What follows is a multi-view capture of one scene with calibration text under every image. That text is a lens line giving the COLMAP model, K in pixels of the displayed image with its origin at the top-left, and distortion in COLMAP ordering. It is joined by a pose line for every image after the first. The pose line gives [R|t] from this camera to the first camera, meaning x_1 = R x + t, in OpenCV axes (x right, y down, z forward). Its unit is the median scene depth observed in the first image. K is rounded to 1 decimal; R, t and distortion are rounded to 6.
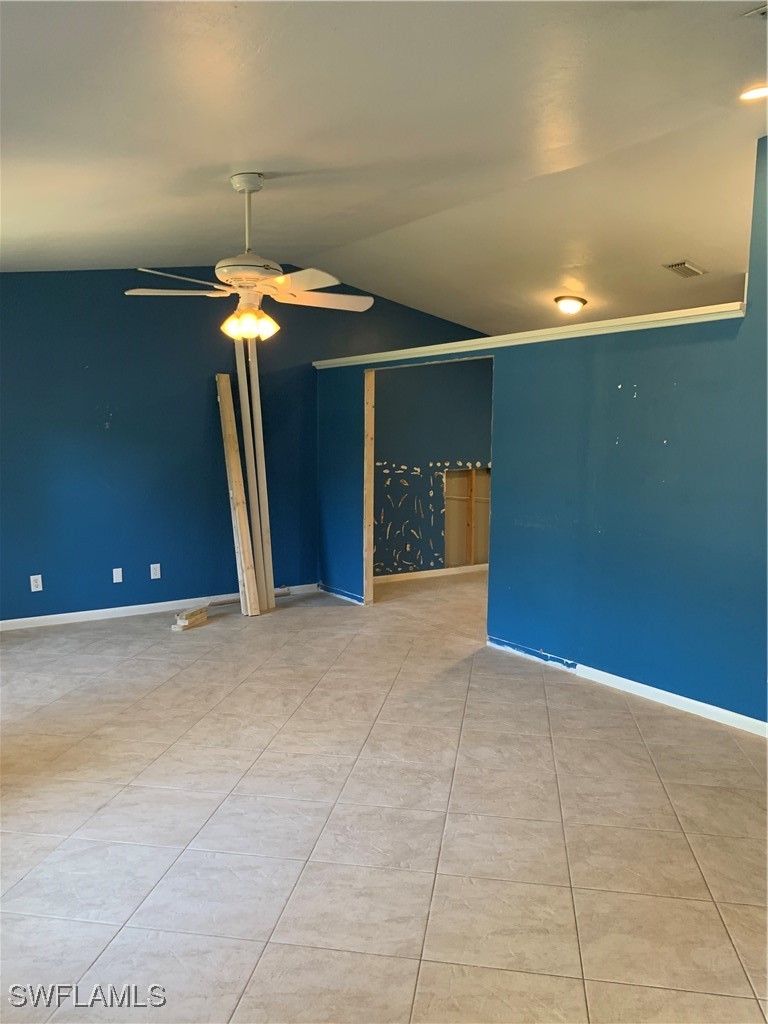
lens RADIAL K [[784.8, 0, 390.1], [0, 784.8, 510.7], [0, 0, 1]] dist [0.015562, -0.008257]
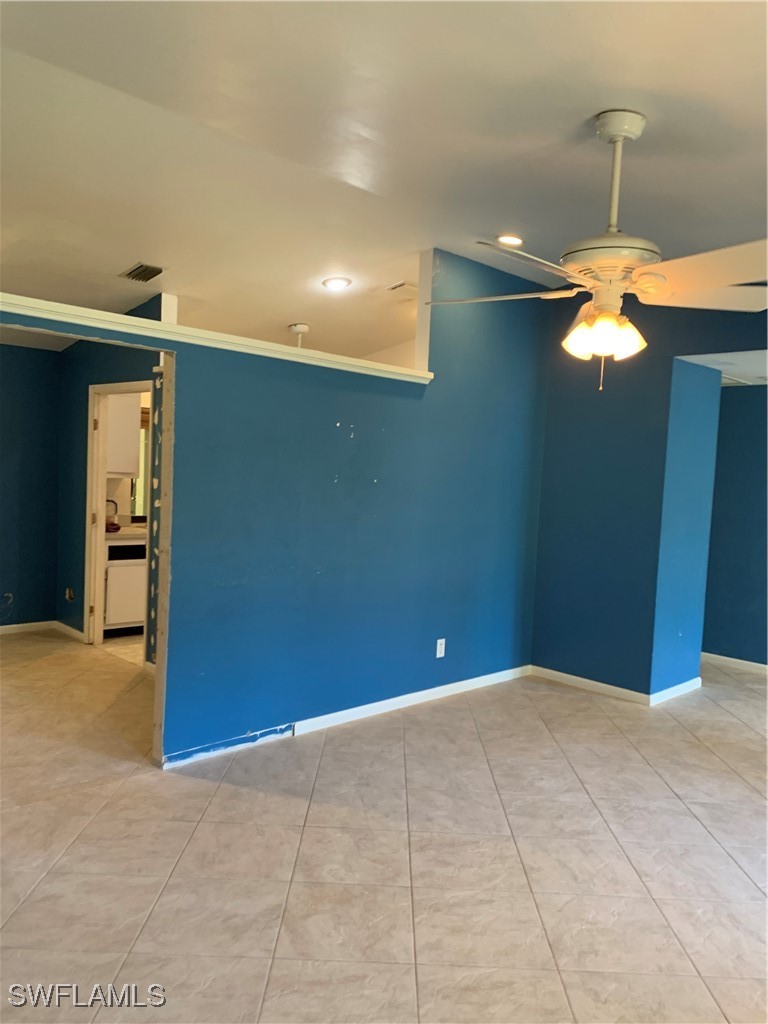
lens RADIAL K [[784.8, 0, 390.4], [0, 784.8, 513.0], [0, 0, 1]] dist [0.015562, -0.008257]
pose [[-0.149613, -0.085433, 0.985047, -0.696592], [0.045227, 0.994626, 0.093133, -0.135213], [-0.987710, 0.058485, -0.144945, 1.077967]]
